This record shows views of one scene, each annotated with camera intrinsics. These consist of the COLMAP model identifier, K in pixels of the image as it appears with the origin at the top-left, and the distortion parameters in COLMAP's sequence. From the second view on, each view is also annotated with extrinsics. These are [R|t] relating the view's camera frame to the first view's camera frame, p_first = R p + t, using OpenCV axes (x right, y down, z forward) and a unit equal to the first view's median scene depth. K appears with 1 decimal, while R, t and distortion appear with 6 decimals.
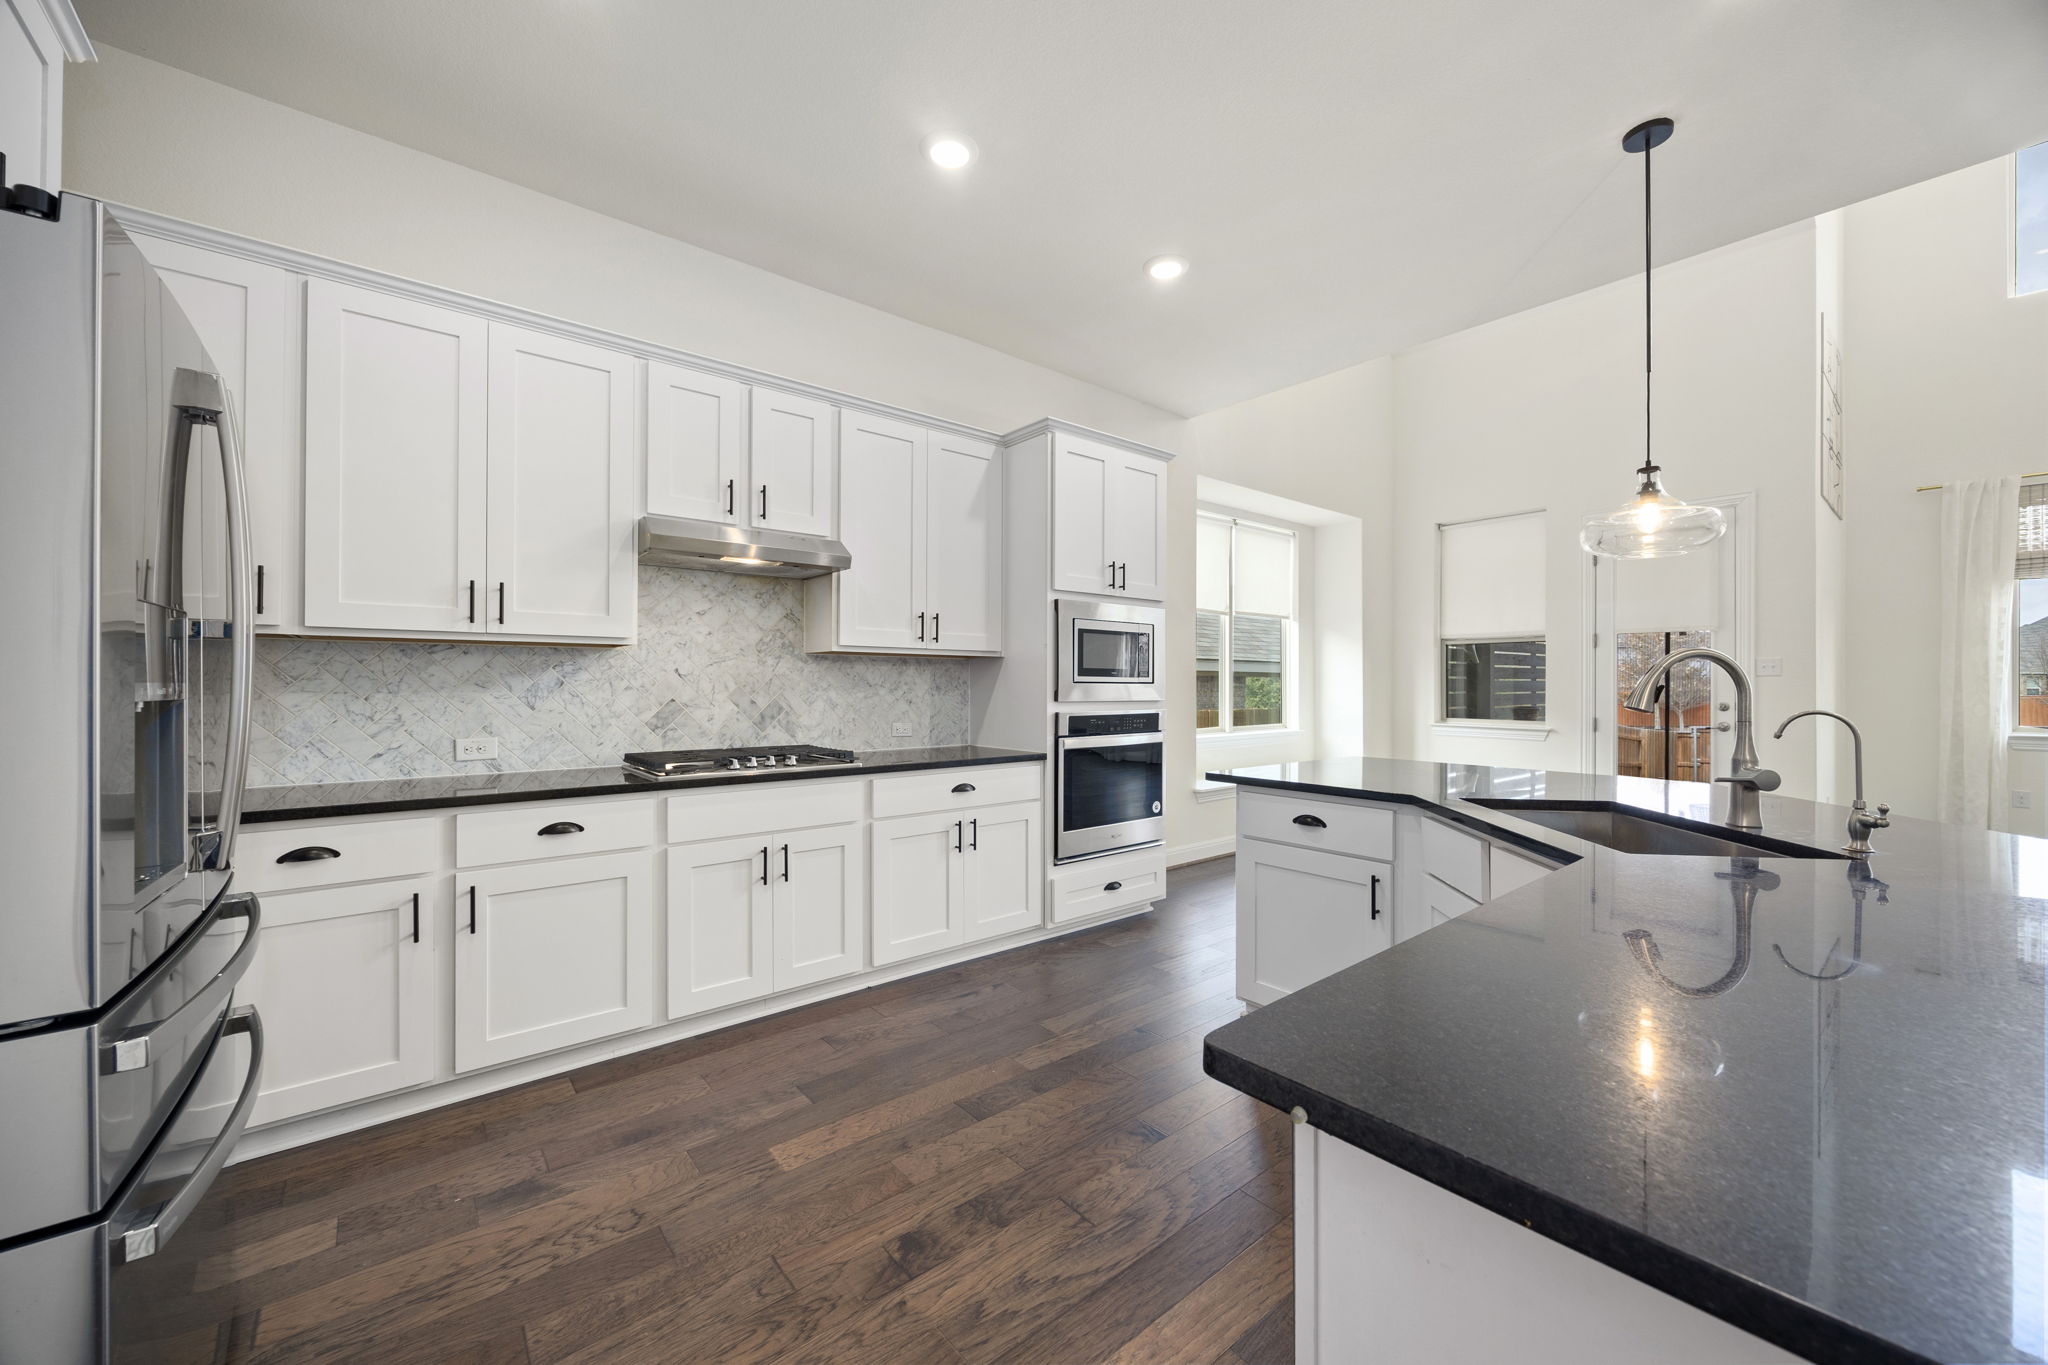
lens RADIAL K [[775.3, 0, 1030.5], [0, 775.3, 680.5], [0, 0, 1]] dist [-0.003790, -0.000360]
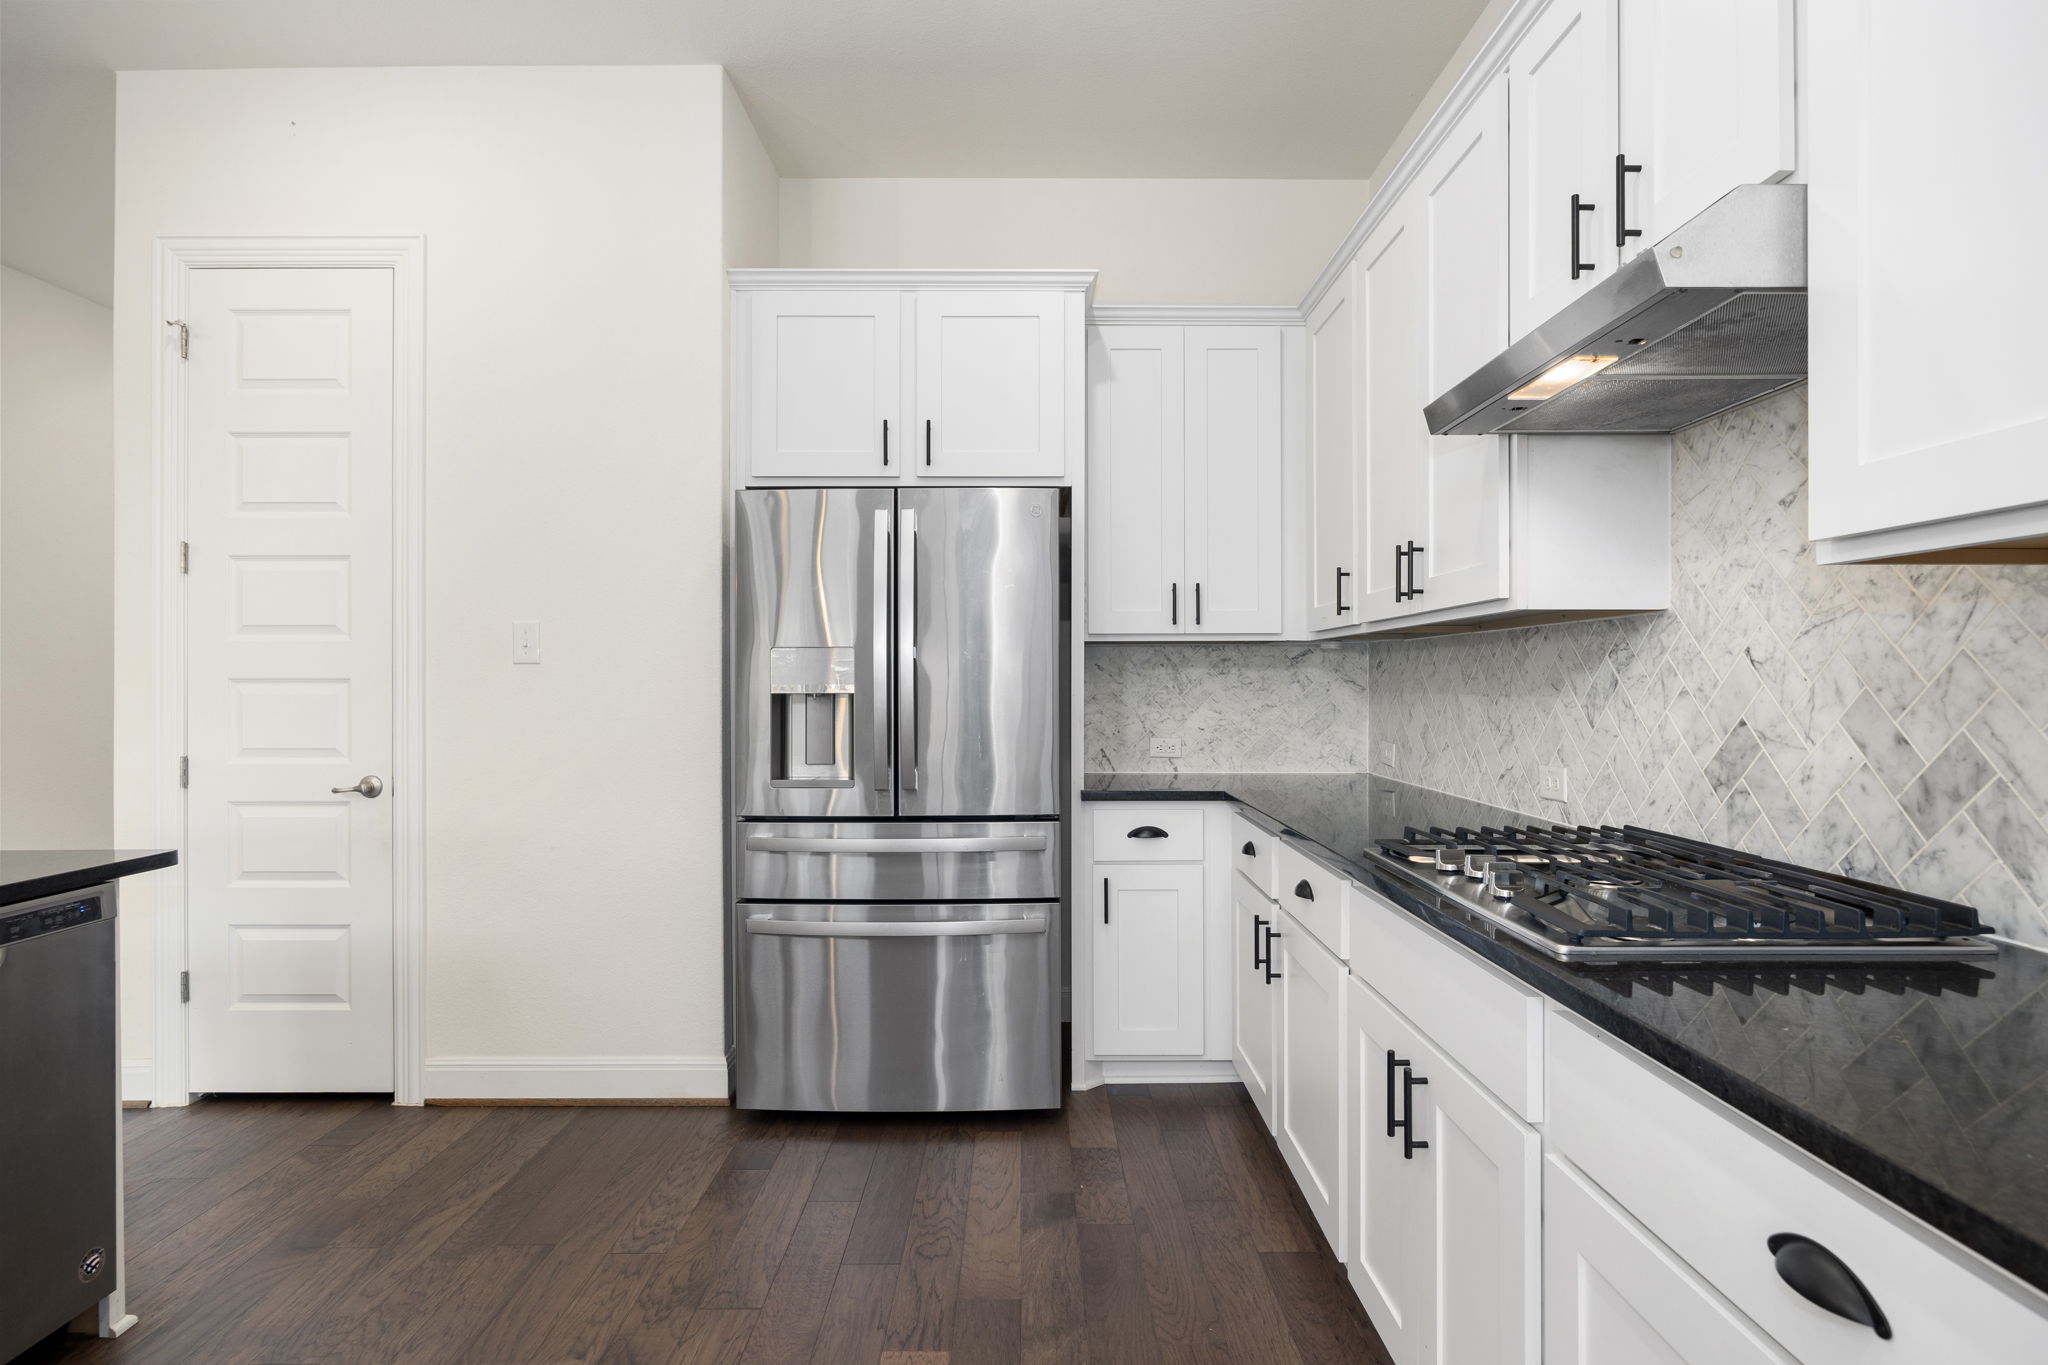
lens RADIAL K [[1068.4, 0, 1031.2], [0, 1068.4, 676.2], [0, 0, 1]] dist [0.000798, 0.001321]
pose [[-0.637046, -0.005883, -0.770803, 0.223938], [0.003360, 0.999940, -0.010408, 0.004801], [0.770818, -0.009220, -0.636988, 1.044496]]
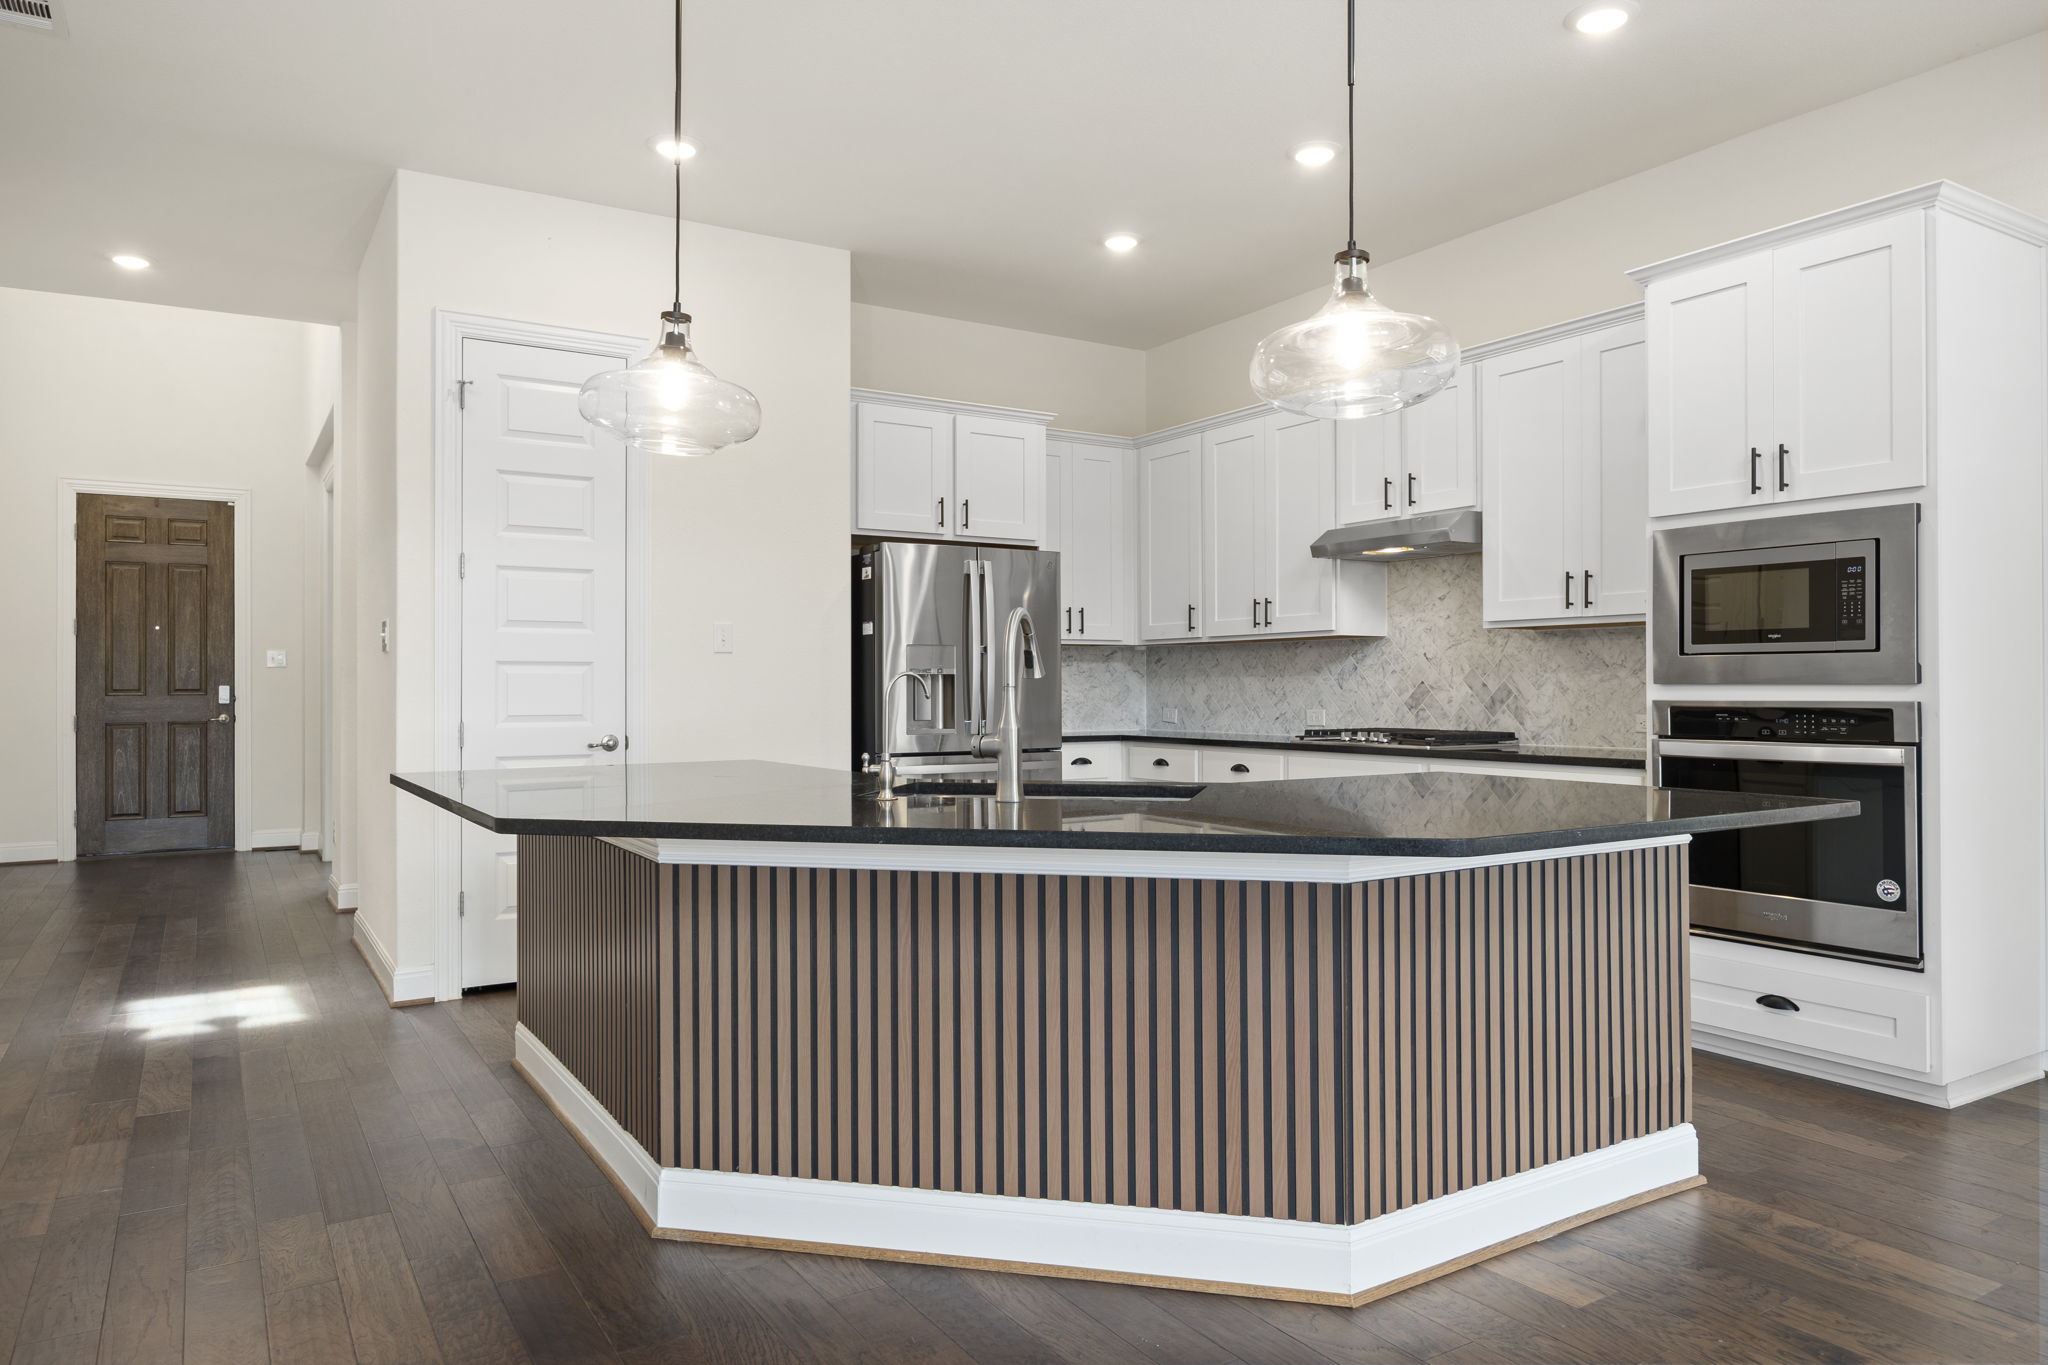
lens RADIAL K [[1341.2, 0, 1036.4], [0, 1341.2, 681.3], [0, 0, 1]] dist [0.028073, 0.000014]
pose [[-0.130075, -0.007094, -0.991479, 1.414998], [0.006869, 0.999944, -0.008056, 0.034406], [0.991480, -0.007858, -0.130019, 0.693790]]
